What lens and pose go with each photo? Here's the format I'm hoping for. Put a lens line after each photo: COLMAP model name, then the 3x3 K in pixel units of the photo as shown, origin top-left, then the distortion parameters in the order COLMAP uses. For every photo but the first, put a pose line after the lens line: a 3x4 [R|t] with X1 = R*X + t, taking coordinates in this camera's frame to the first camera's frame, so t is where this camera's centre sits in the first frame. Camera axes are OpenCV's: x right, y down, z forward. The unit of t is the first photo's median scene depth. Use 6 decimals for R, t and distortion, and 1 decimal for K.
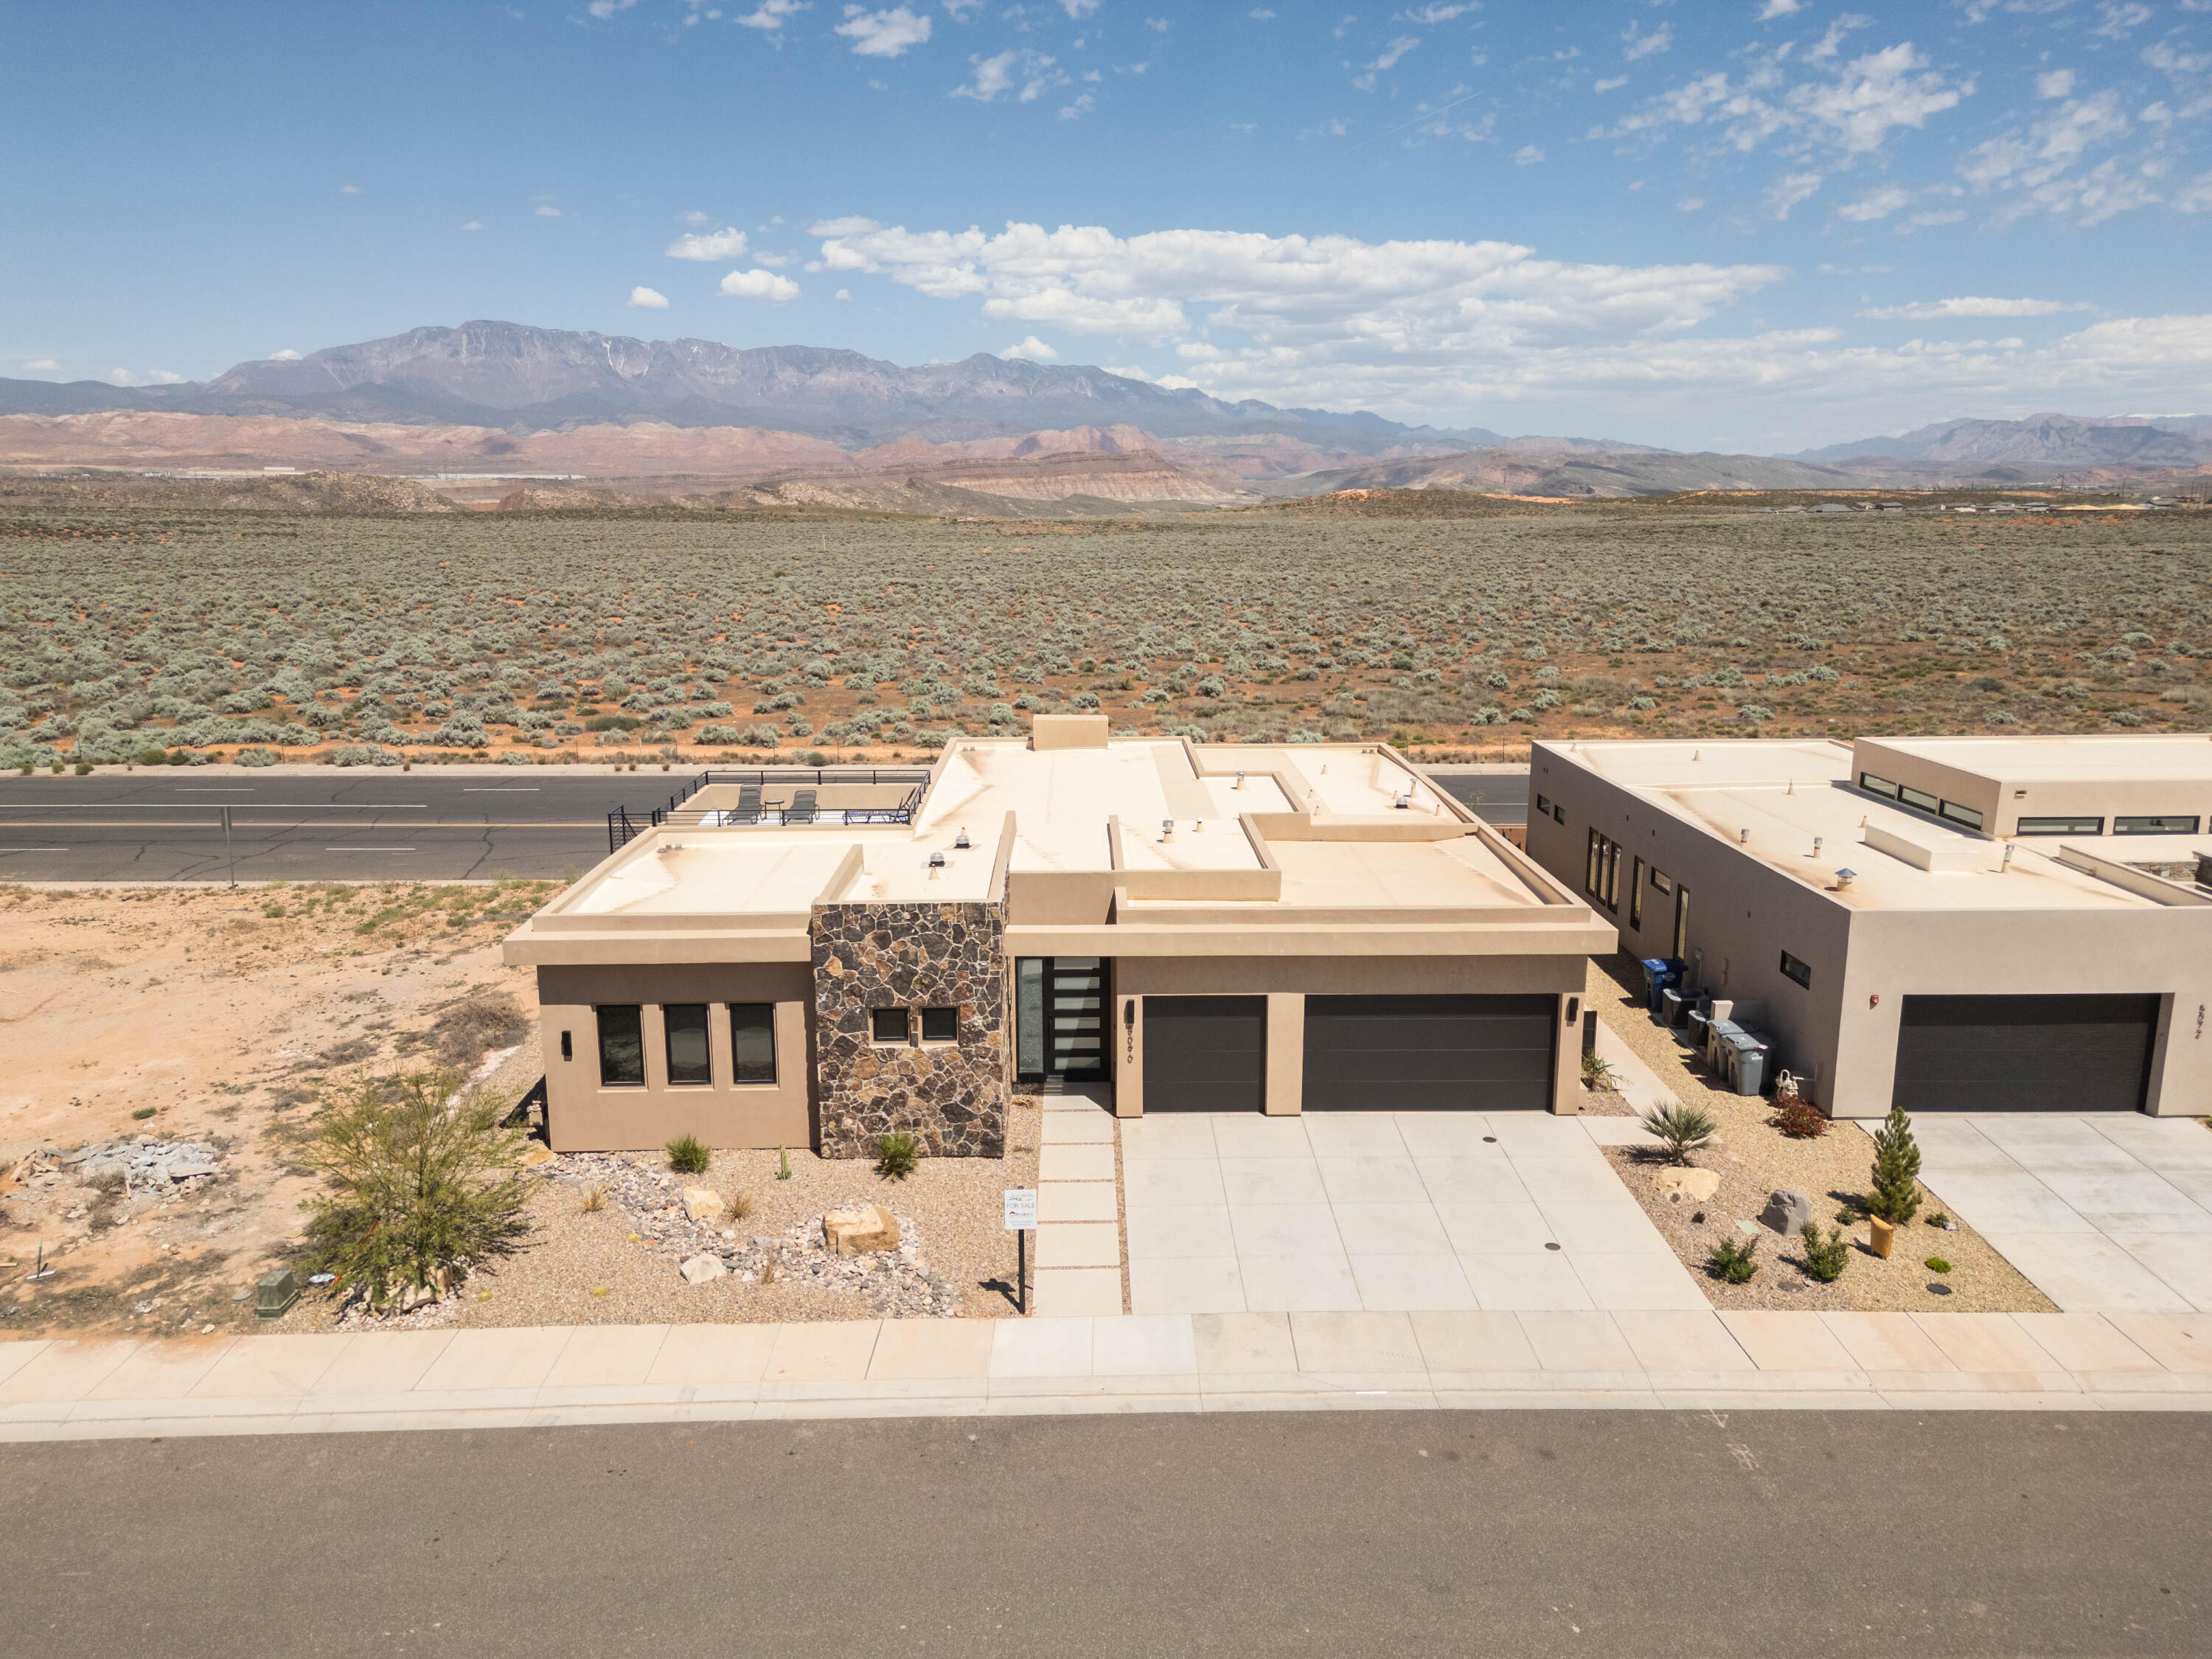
lens RADIAL K [[1549.0, 0, 1104.2], [0, 1549.0, 832.5], [0, 0, 1]] dist [0.086199, -0.058745]
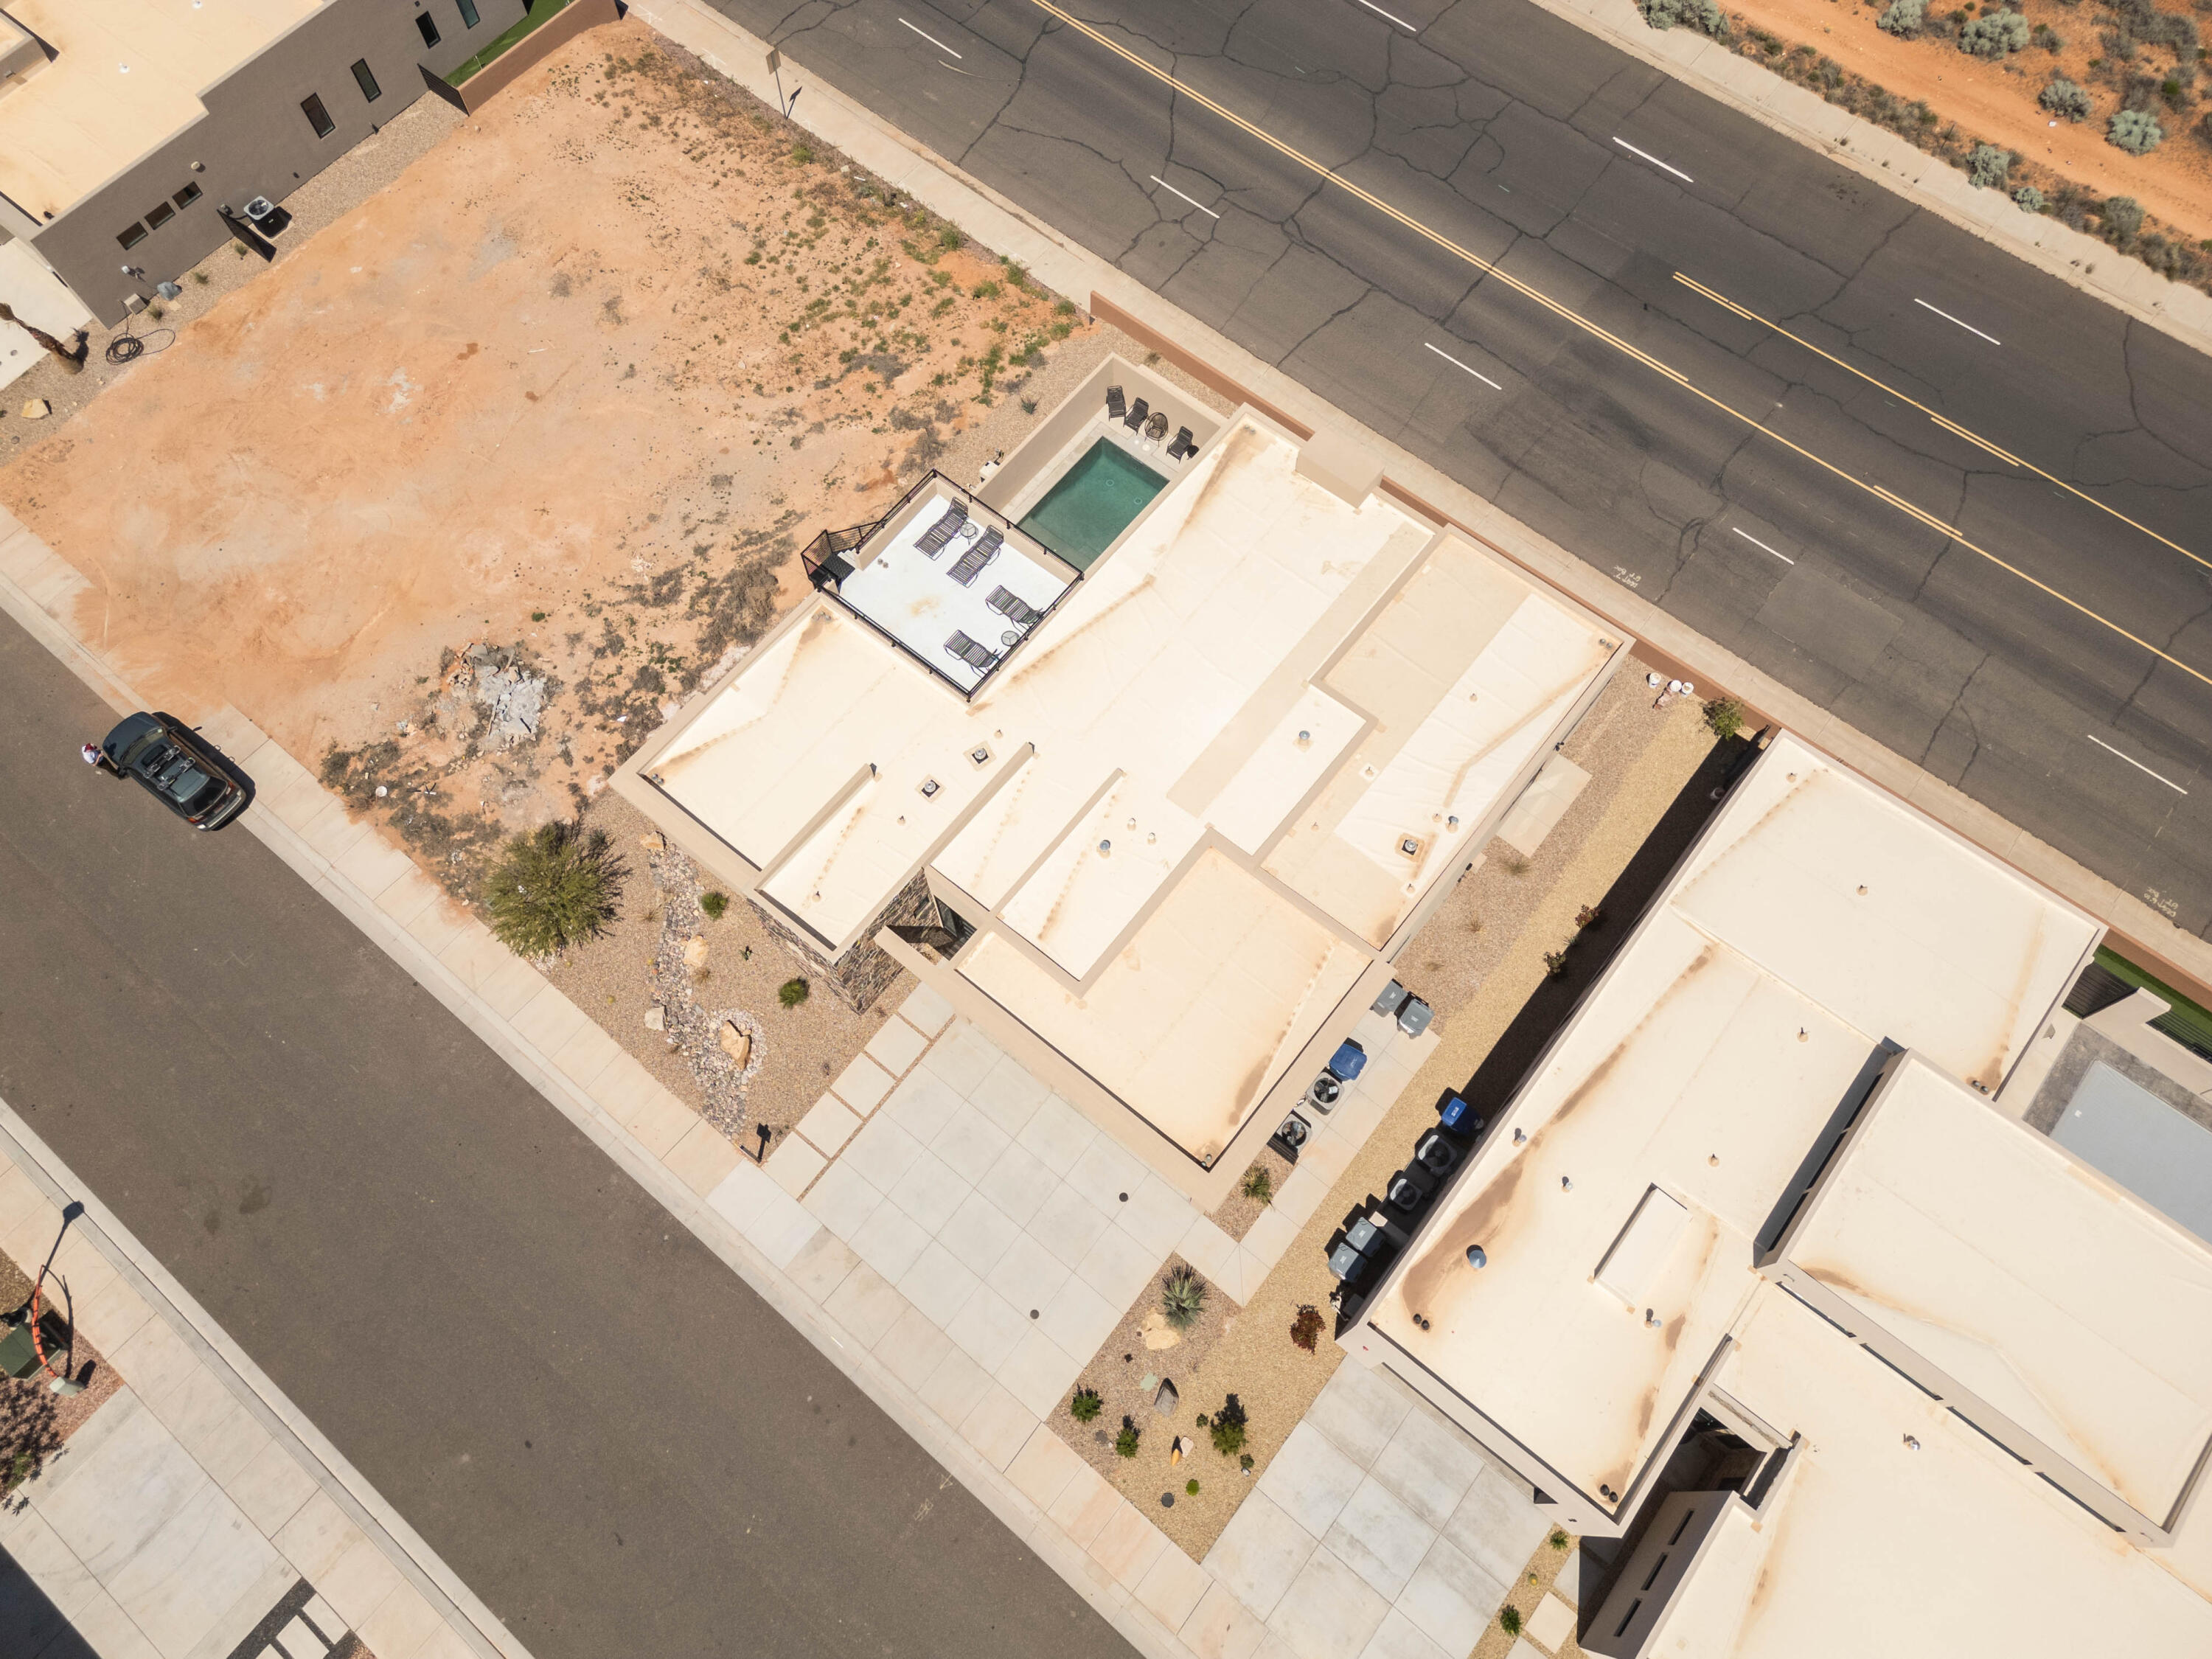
lens RADIAL K [[1549.0, 0, 1099.8], [0, 1549.0, 825.2], [0, 0, 1]] dist [0.086199, -0.058745]
pose [[0.766662, 0.588114, -0.257588, 0.267223], [-0.132971, 0.537936, 0.832432, -0.801470], [0.628131, -0.603942, 0.490617, 0.321669]]
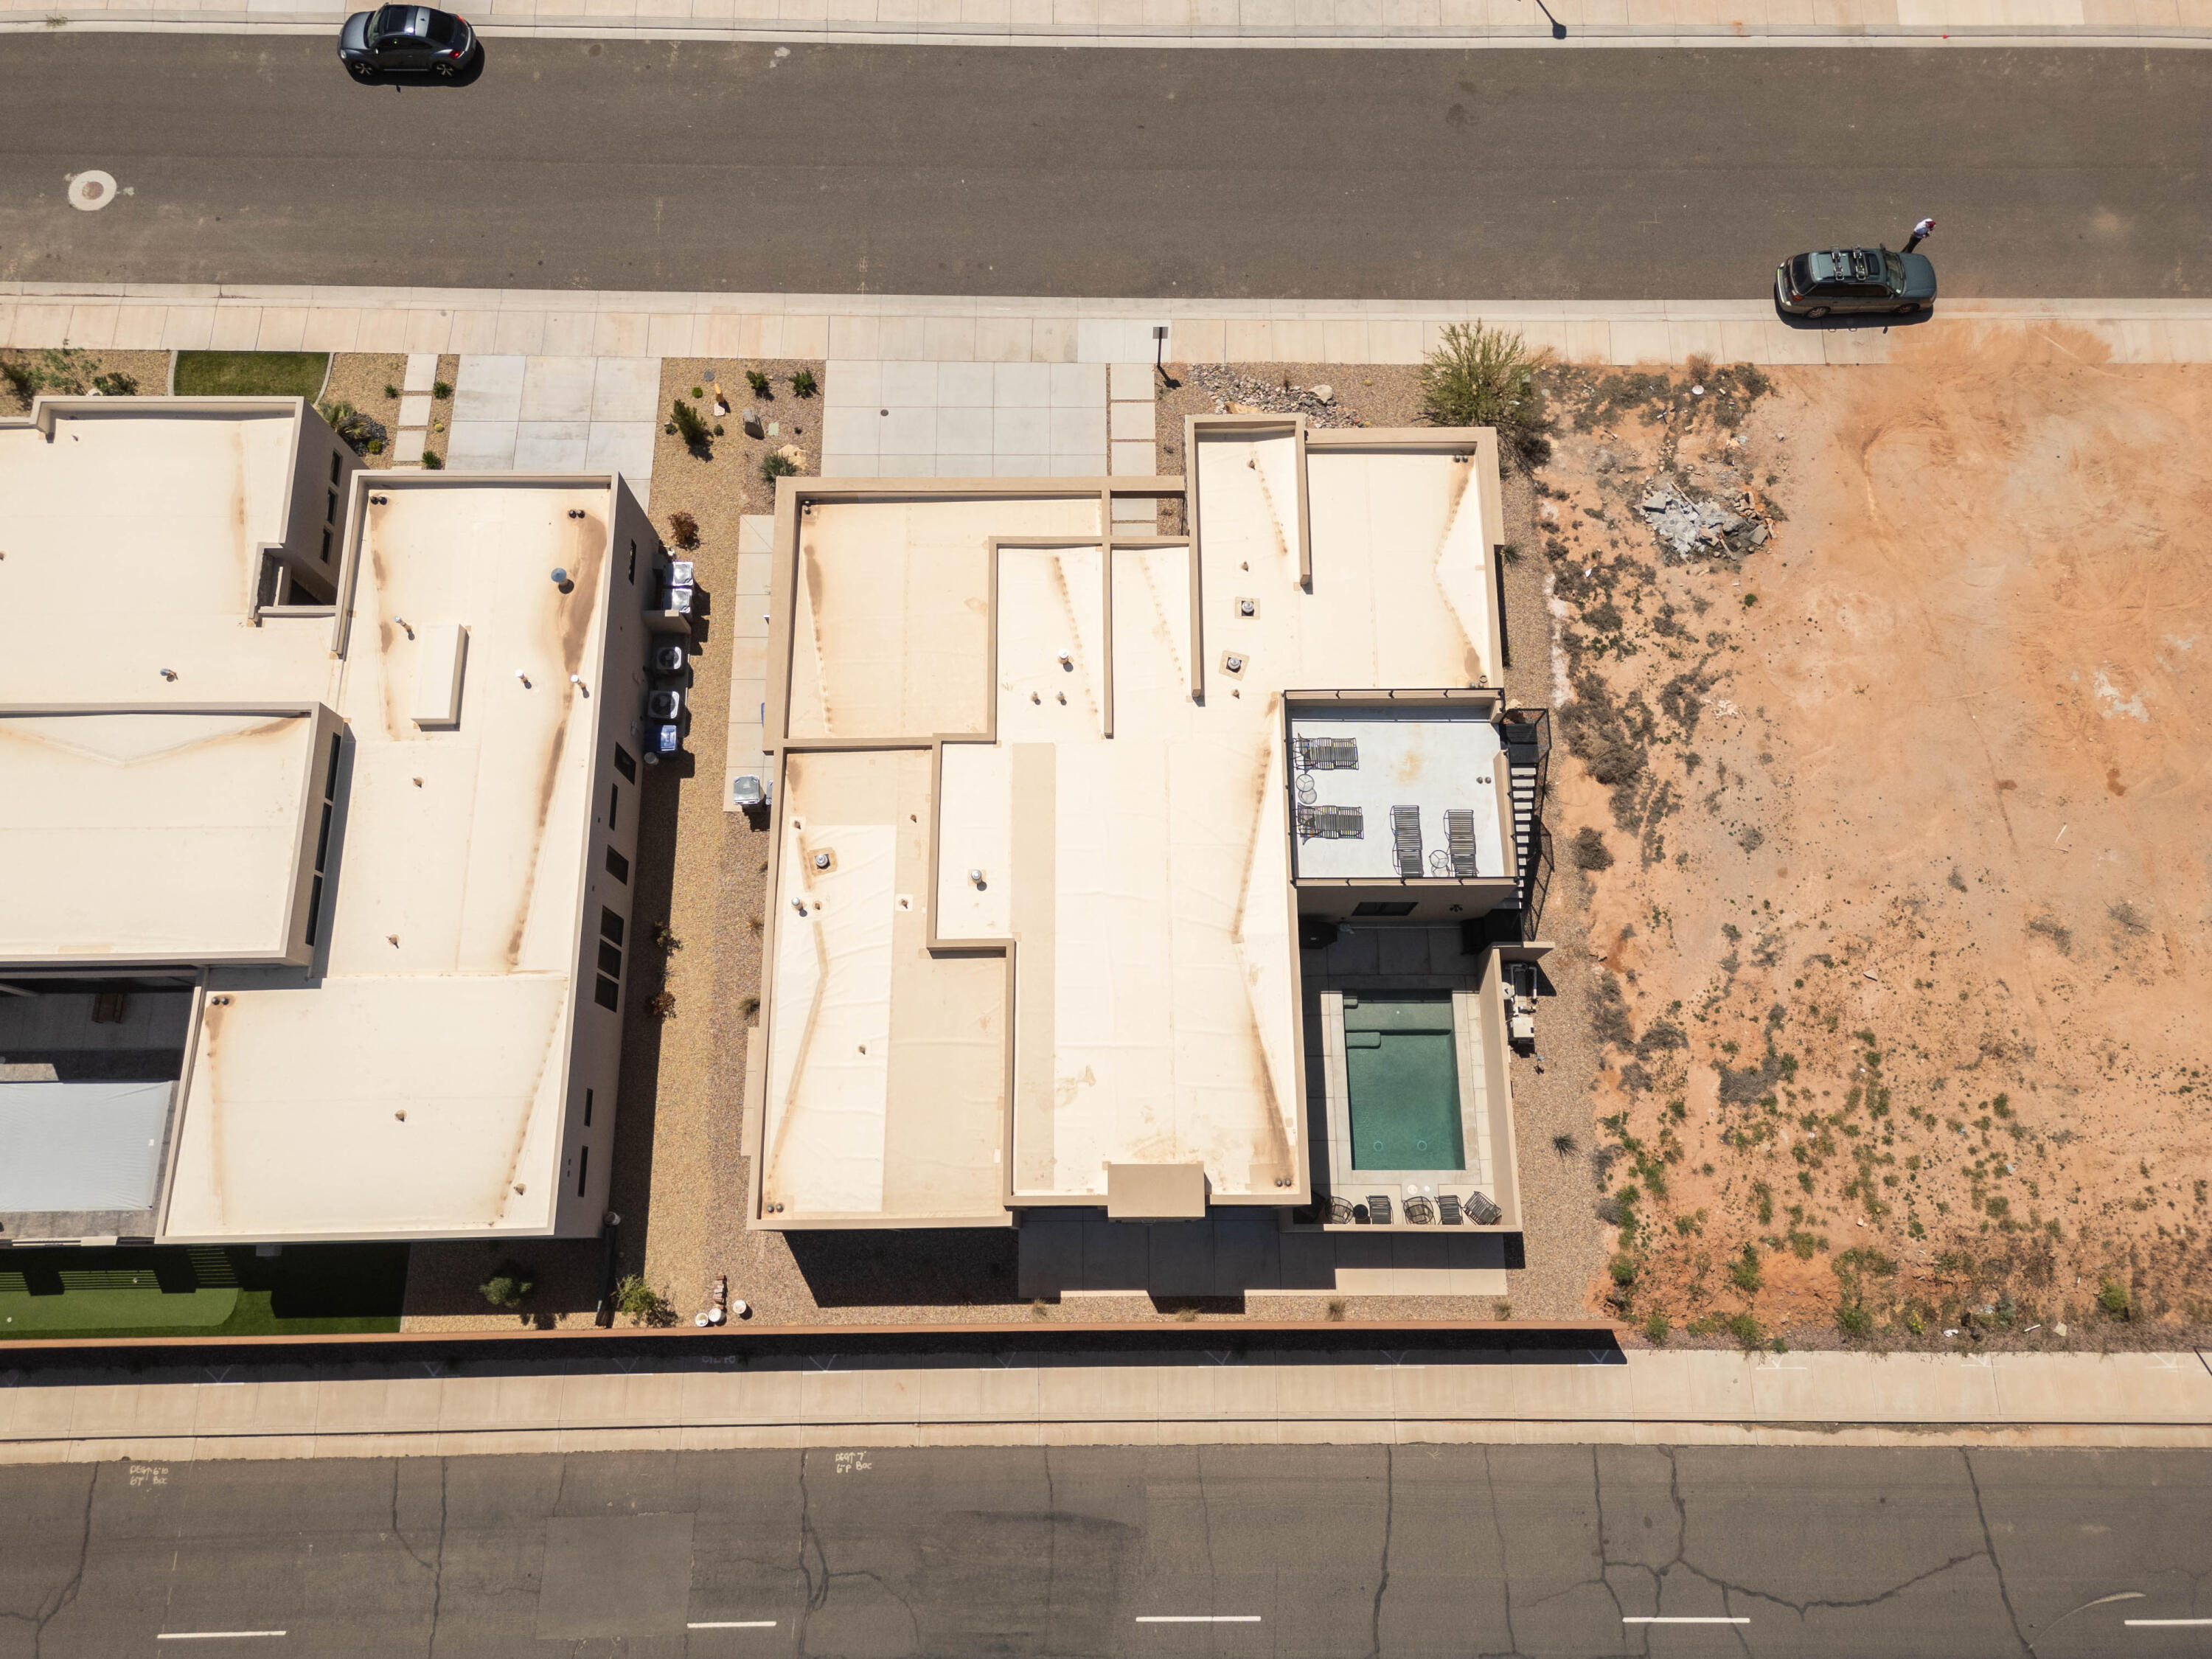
lens RADIAL K [[1549.0, 0, 1114.1], [0, 1549.0, 827.8], [0, 0, 1]] dist [0.086199, -0.058745]
pose [[-0.999966, -0.008296, 0.000054, 0.000917], [-0.000430, 0.058339, 0.998297, -0.938432], [-0.008285, 0.998262, -0.058341, 0.941552]]
